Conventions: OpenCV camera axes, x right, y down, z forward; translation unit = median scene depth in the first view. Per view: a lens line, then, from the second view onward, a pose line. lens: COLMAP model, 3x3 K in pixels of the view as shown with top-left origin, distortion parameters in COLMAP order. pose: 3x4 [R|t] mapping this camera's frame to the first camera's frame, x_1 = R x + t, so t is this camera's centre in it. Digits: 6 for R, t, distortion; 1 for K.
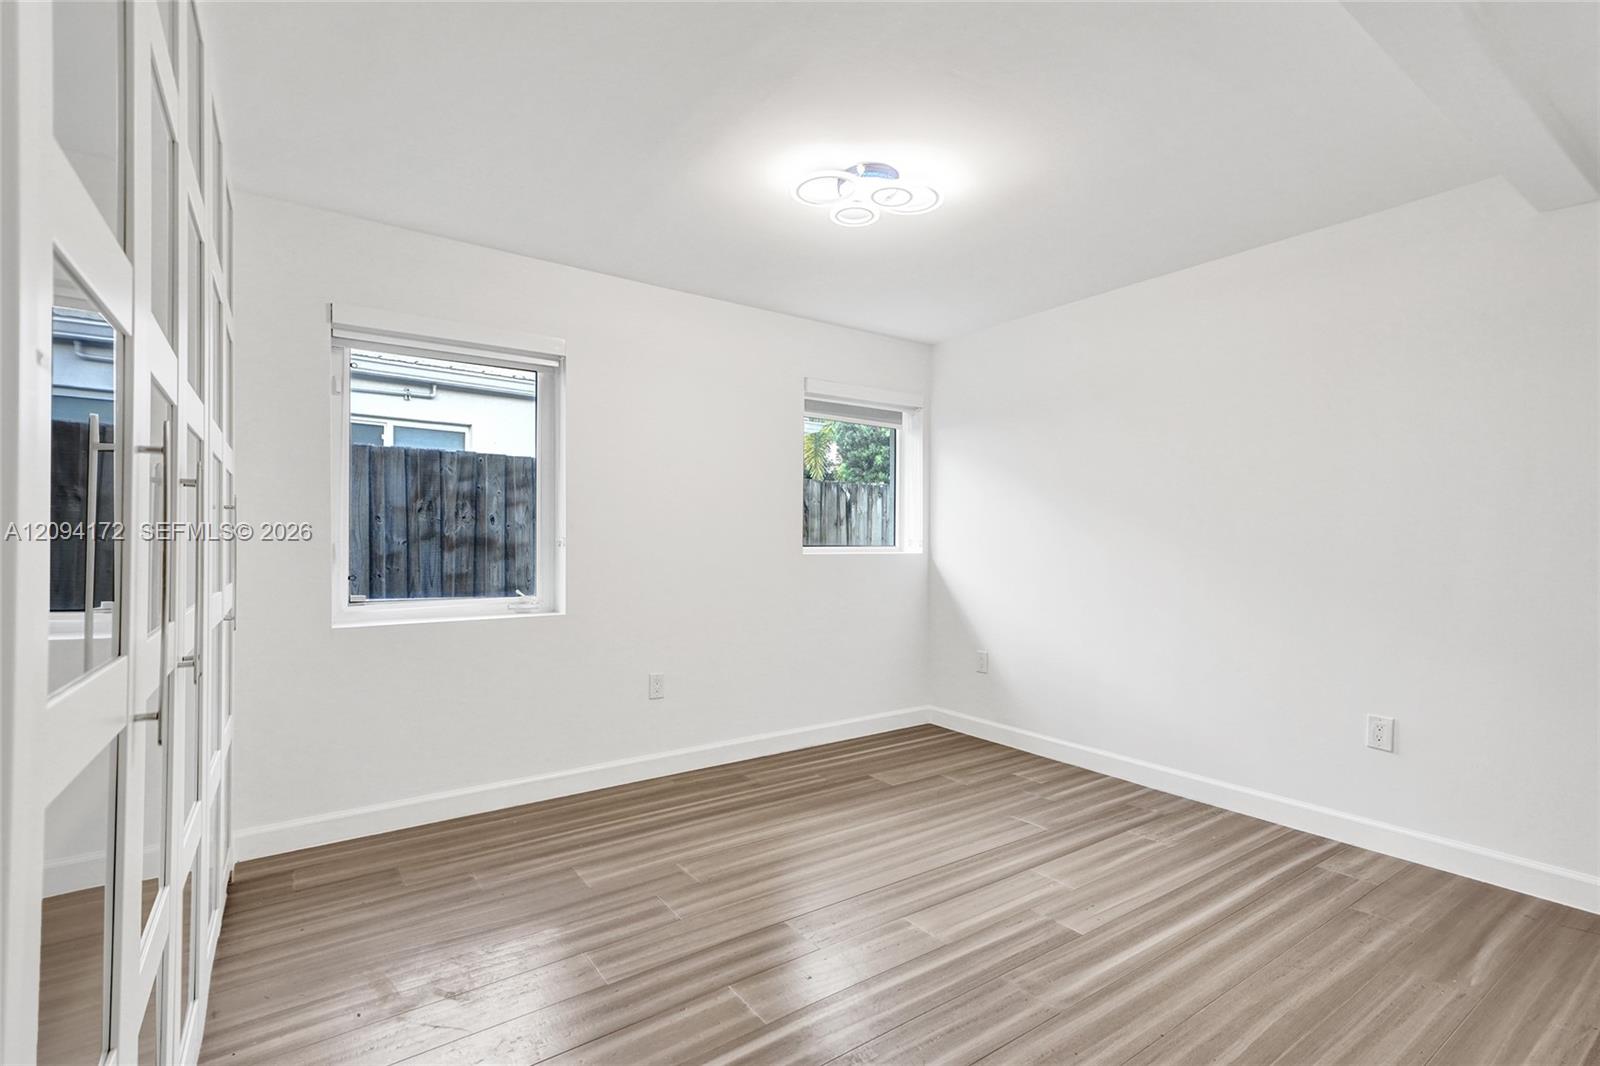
lens RADIAL K [[732.7, 0, 805.3], [0, 732.7, 529.6], [0, 0, 1]] dist [0.021090, -0.000159]
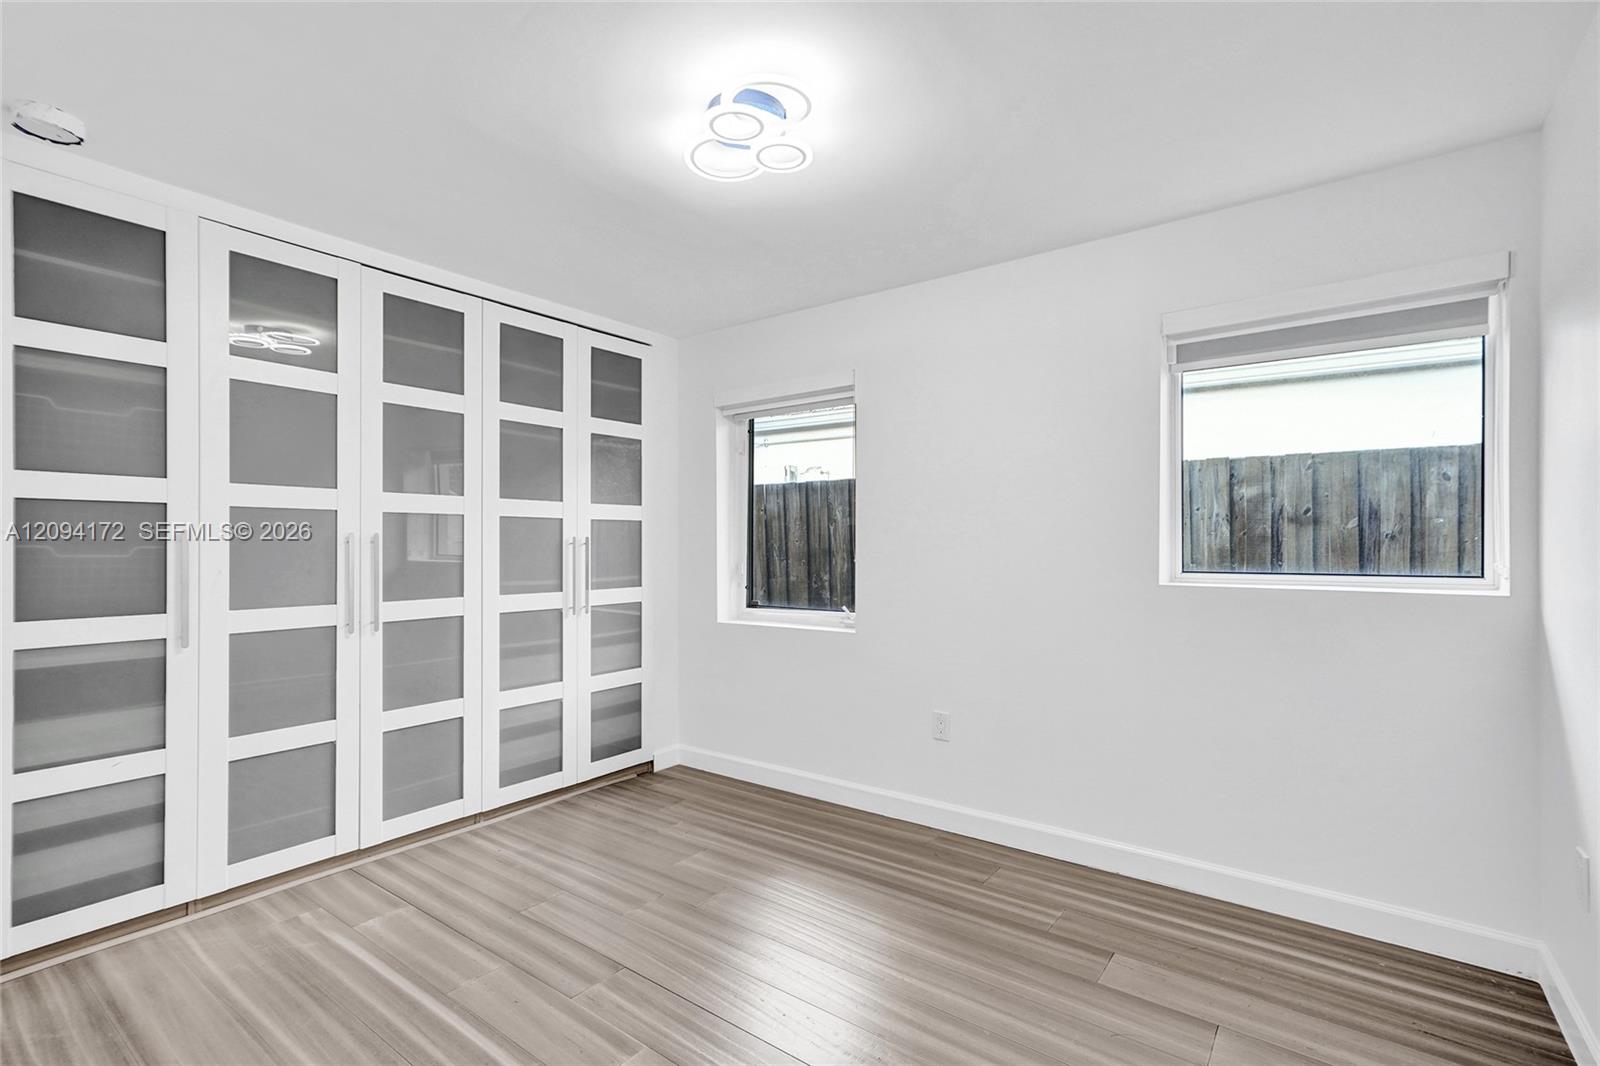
lens RADIAL K [[732.7, 0, 814.6], [0, 732.7, 567.5], [0, 0, 1]] dist [0.021090, -0.000159]
pose [[0.310526, 0.013582, -0.950468, 0.629808], [0.016659, 0.999667, 0.019727, 0.004609], [0.950419, -0.021959, 0.310196, 0.639664]]
